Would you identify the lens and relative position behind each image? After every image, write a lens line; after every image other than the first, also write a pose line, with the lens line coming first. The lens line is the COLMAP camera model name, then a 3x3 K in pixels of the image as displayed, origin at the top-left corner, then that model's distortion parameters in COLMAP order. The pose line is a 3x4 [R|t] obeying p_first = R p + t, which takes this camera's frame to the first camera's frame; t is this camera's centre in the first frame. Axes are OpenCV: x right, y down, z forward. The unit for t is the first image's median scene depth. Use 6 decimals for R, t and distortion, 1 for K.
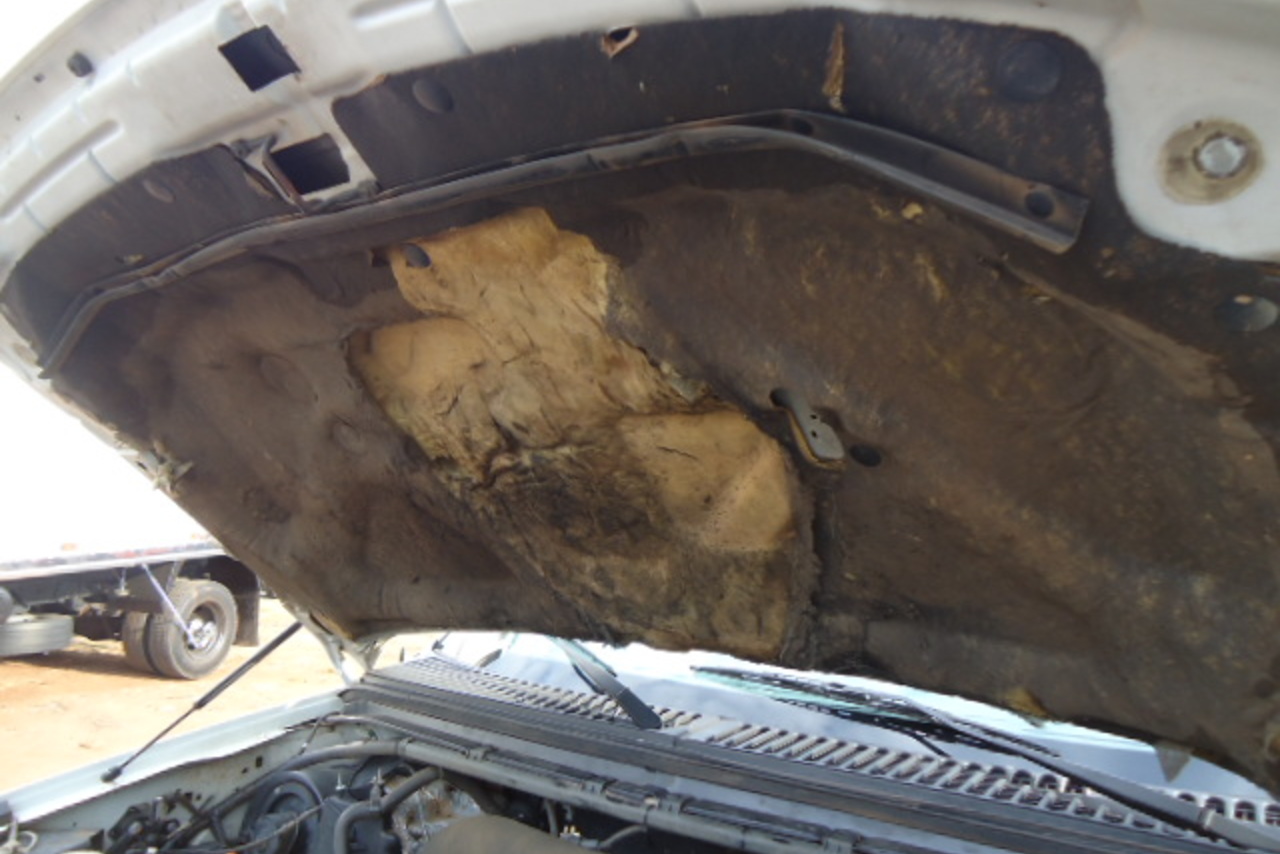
lens RADIAL K [[934.5, 0, 704.1], [0, 934.5, 471.6], [0, 0, 1]] dist [0.001110, -0.027807]
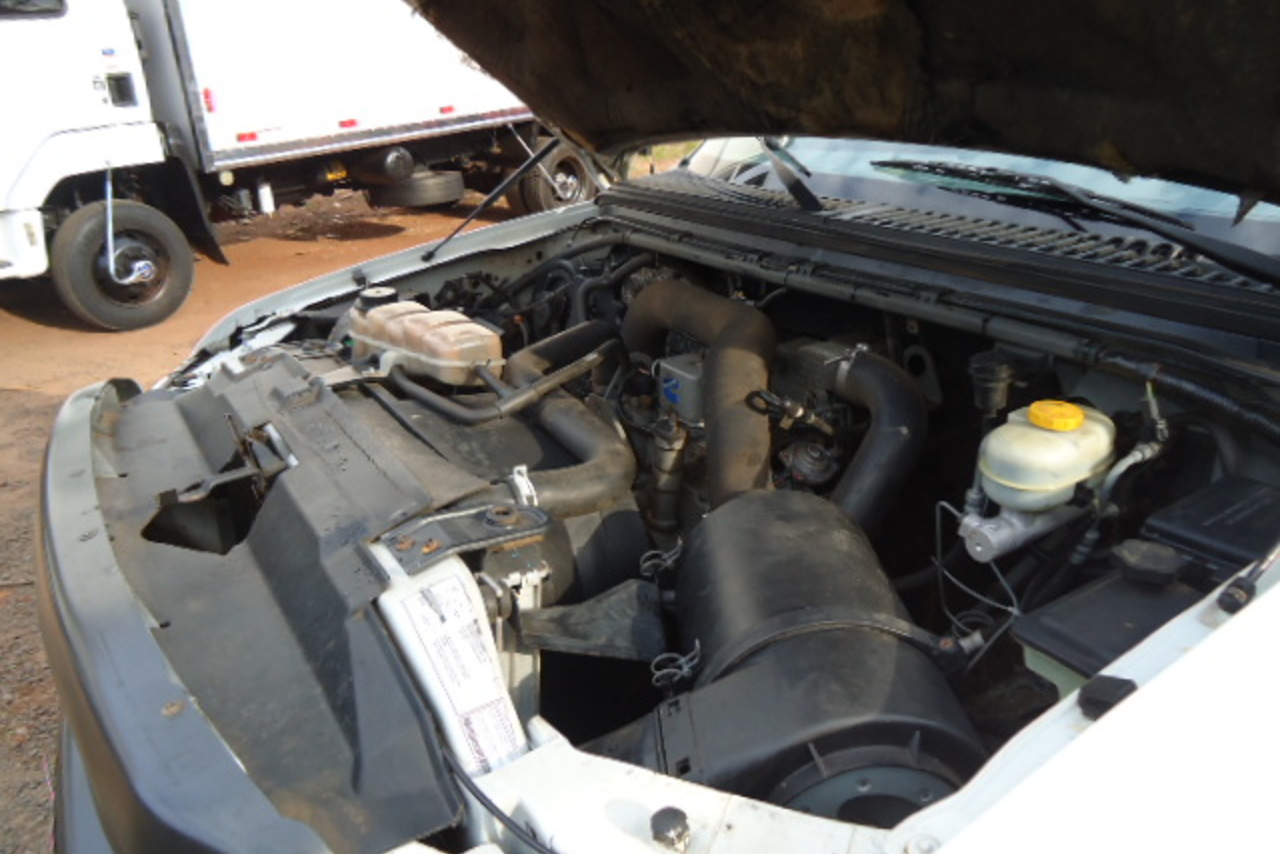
lens RADIAL K [[934.5, 0, 704.1], [0, 934.5, 471.6], [0, 0, 1]] dist [0.001110, -0.027807]
pose [[0.926094, 0.093515, -0.365519, 0.259260], [0.075689, 0.903053, 0.422807, 0.074842], [0.369622, -0.419225, 0.829235, -0.096168]]
